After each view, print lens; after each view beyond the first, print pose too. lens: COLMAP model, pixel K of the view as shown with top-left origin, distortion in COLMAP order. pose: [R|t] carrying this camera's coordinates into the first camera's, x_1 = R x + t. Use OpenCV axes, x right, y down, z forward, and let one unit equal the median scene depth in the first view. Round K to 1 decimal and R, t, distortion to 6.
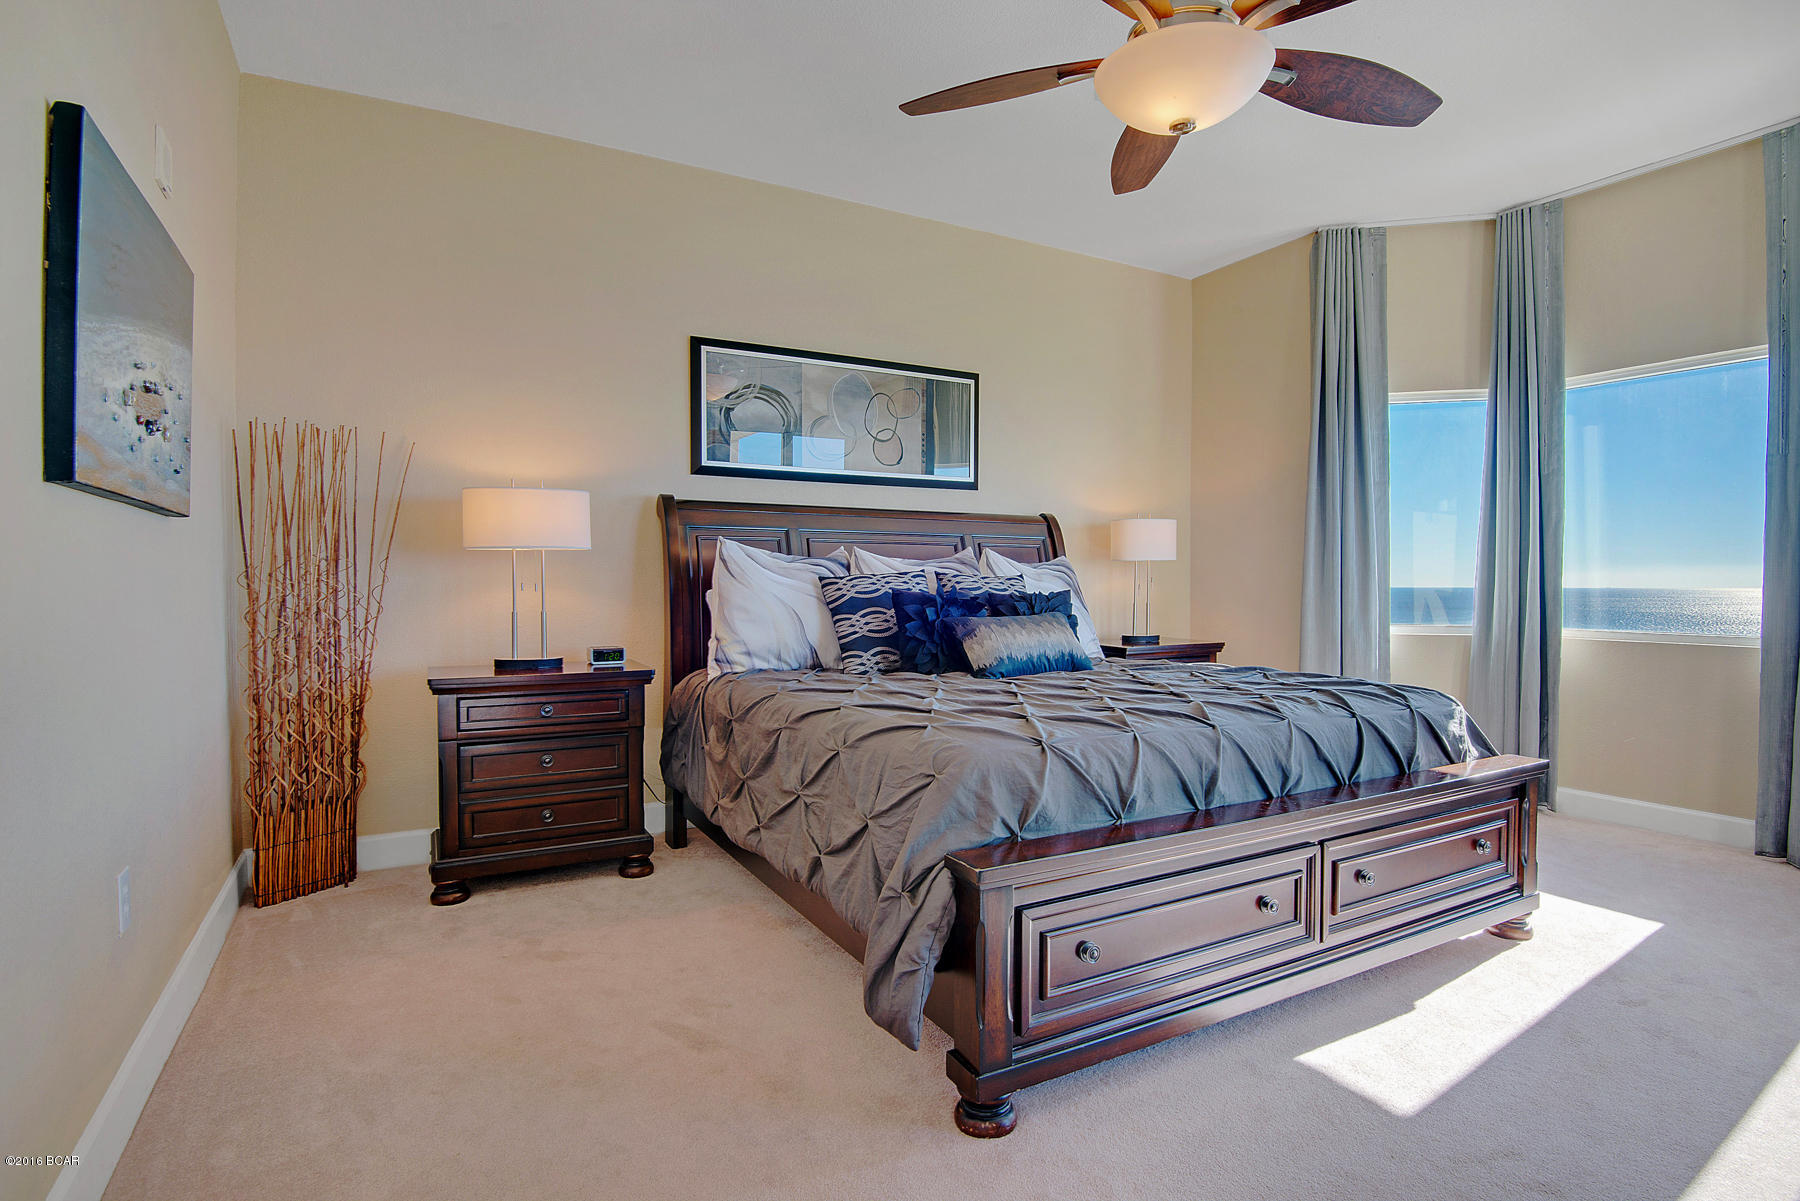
lens RADIAL K [[851.9, 0, 893.5], [0, 851.9, 566.2], [0, 0, 1]] dist [0.108742, 0.000004]
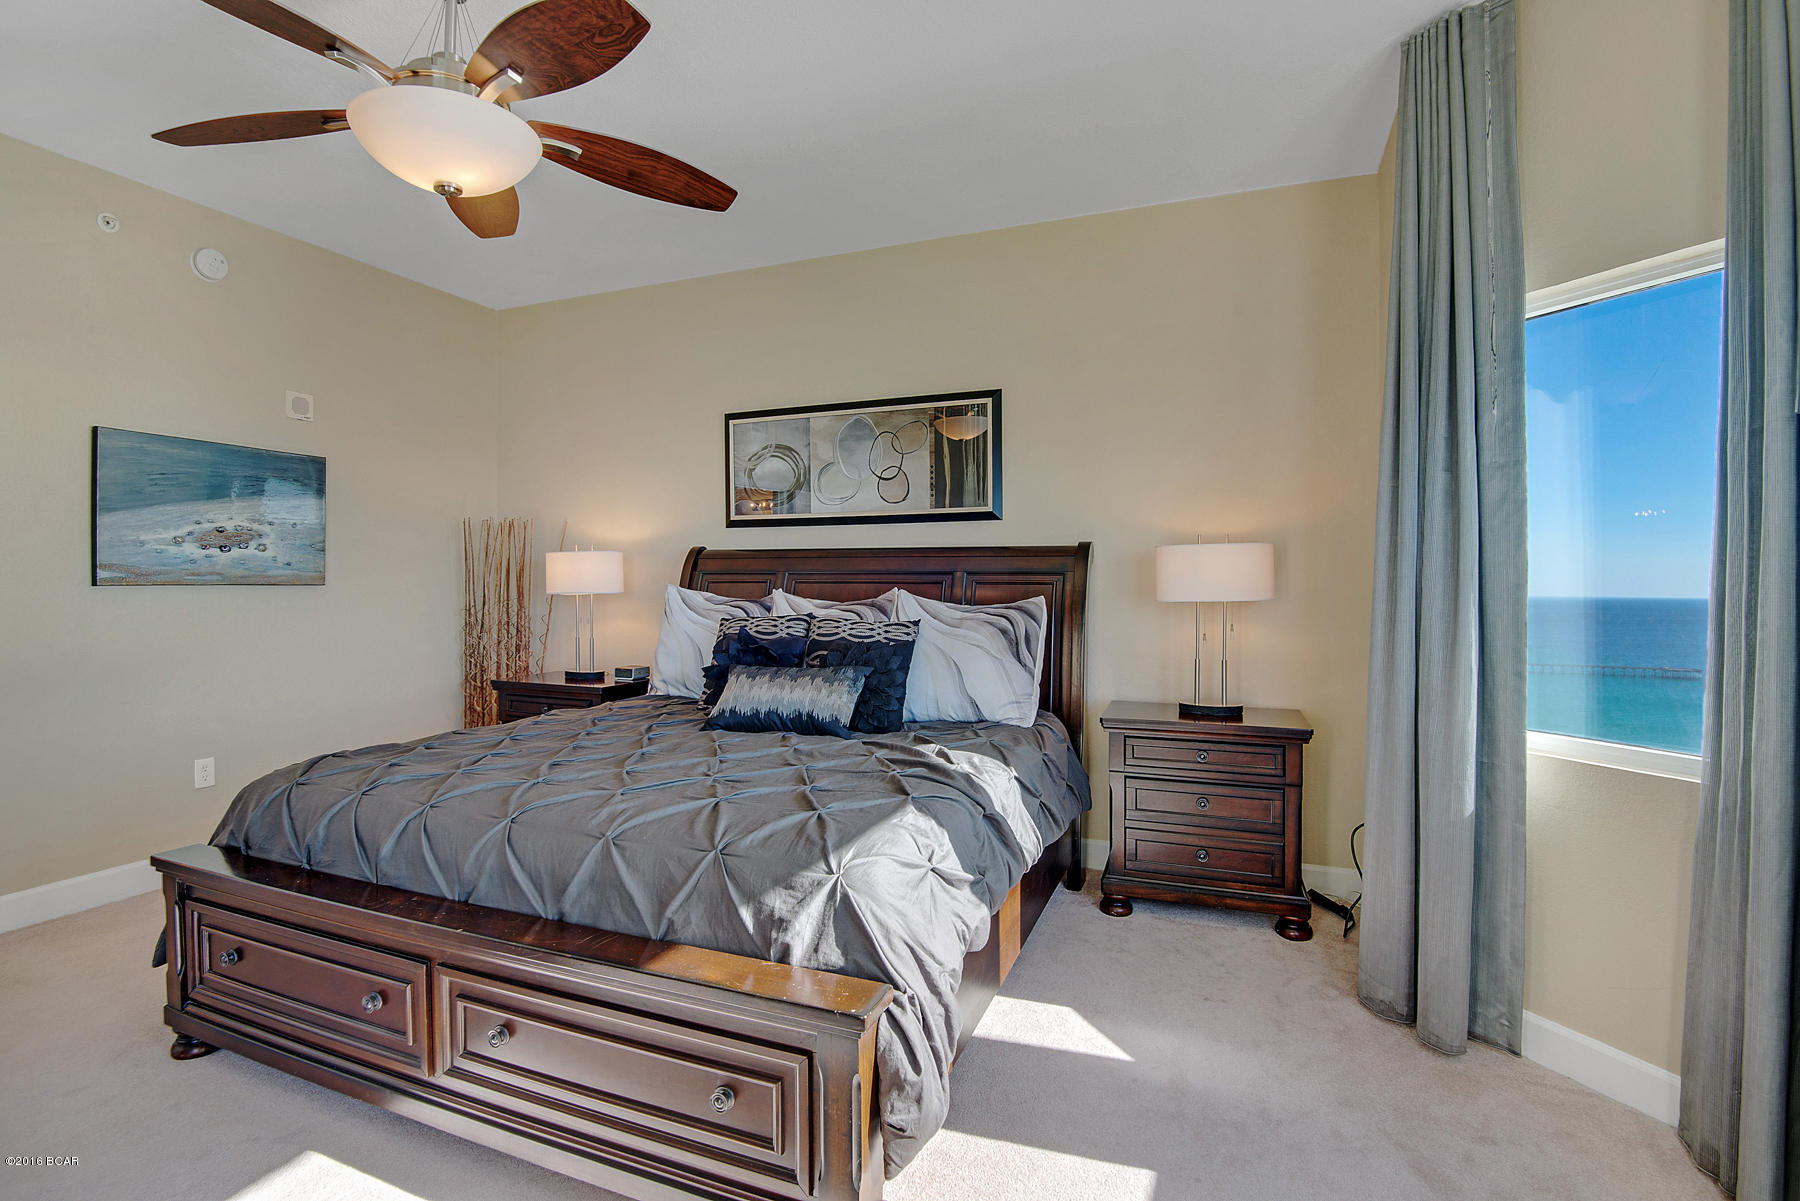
lens RADIAL K [[837.5, 0, 905.2], [0, 837.5, 585.2], [0, 0, 1]] dist [-0.000189, -0.009050]
pose [[0.662902, -0.020683, -0.748421, 0.743781], [-0.006688, 0.999415, -0.033543, 0.006303], [0.748676, 0.027241, 0.662376, 0.402173]]
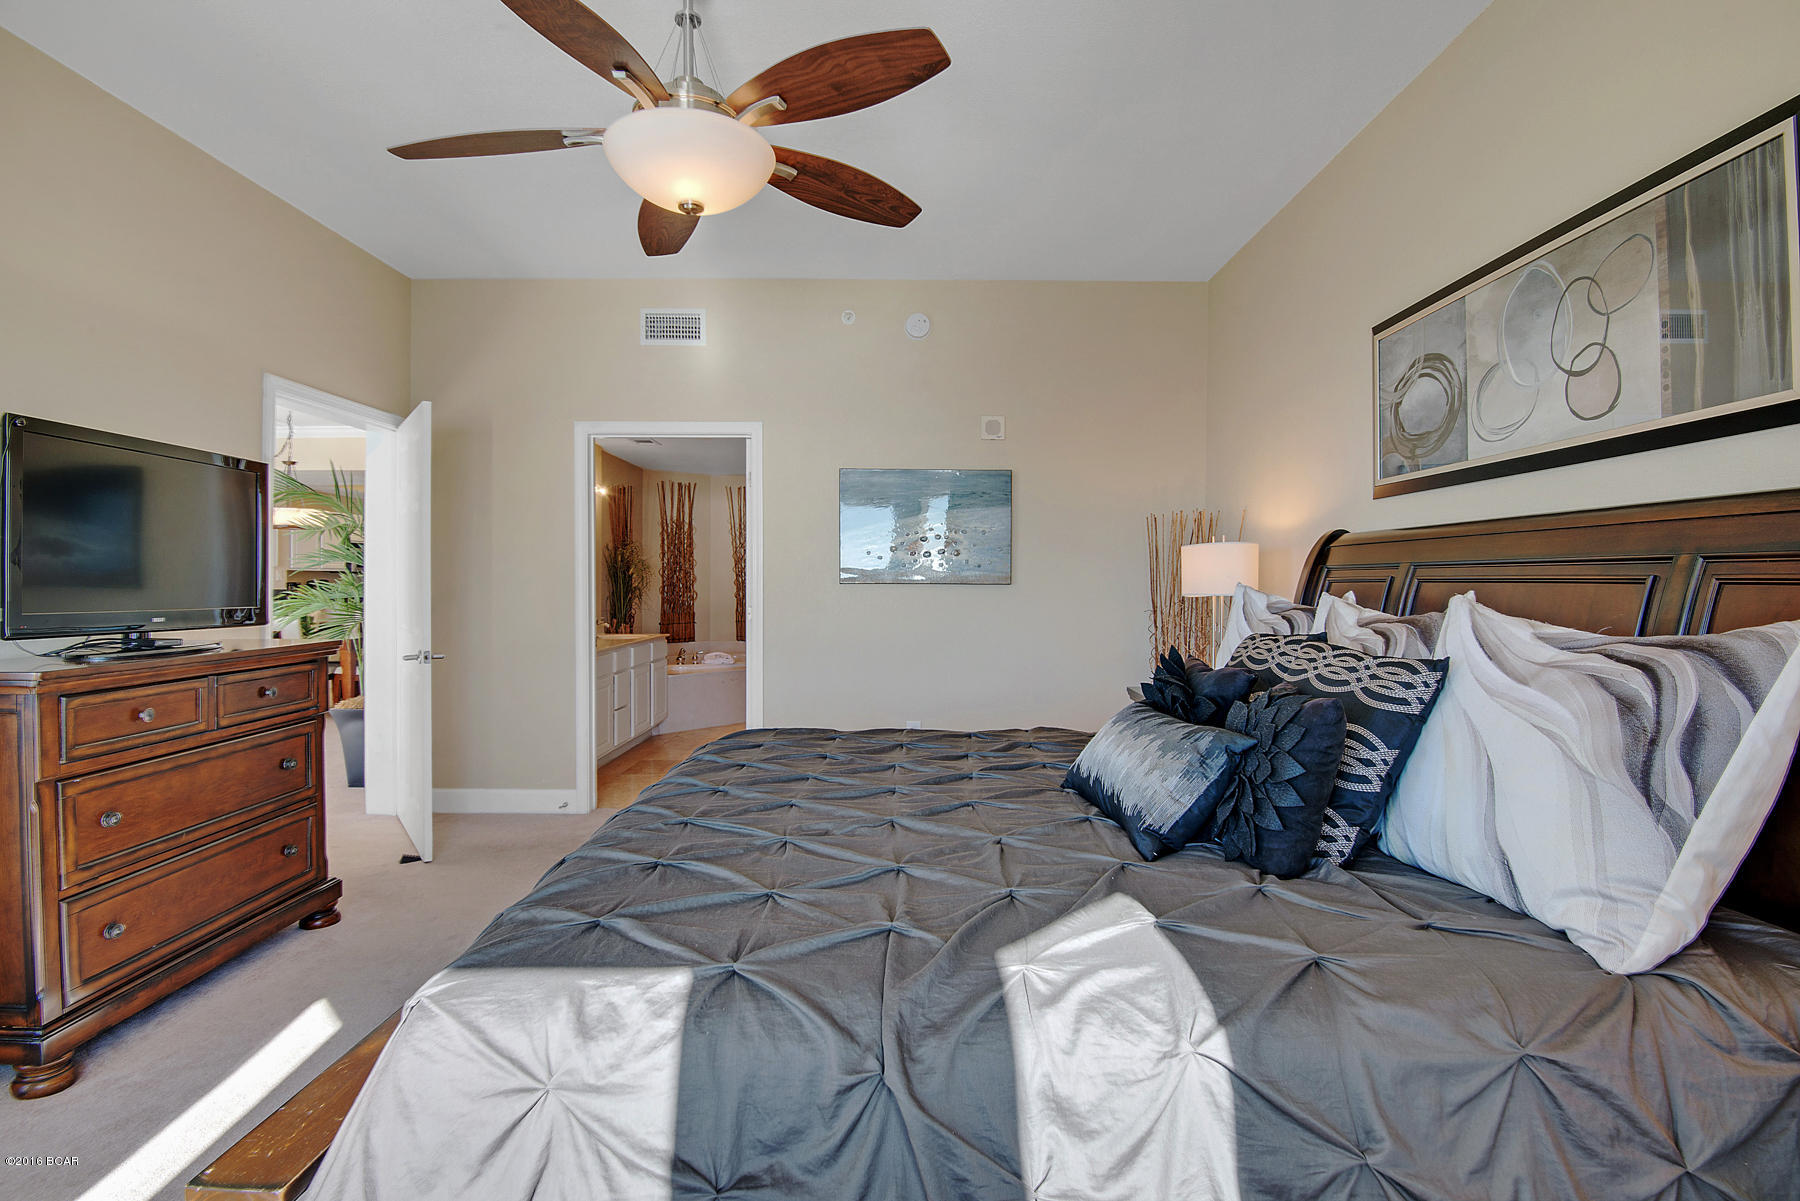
lens RADIAL K [[827.7, 0, 907.1], [0, 827.7, 586.9], [0, 0, 1]] dist [-0.001133, -0.031571]
pose [[-0.436940, -0.019179, -0.899286, 0.589949], [-0.036193, 0.999338, -0.003728, -0.010200], [0.898762, 0.030919, -0.437345, 0.898383]]
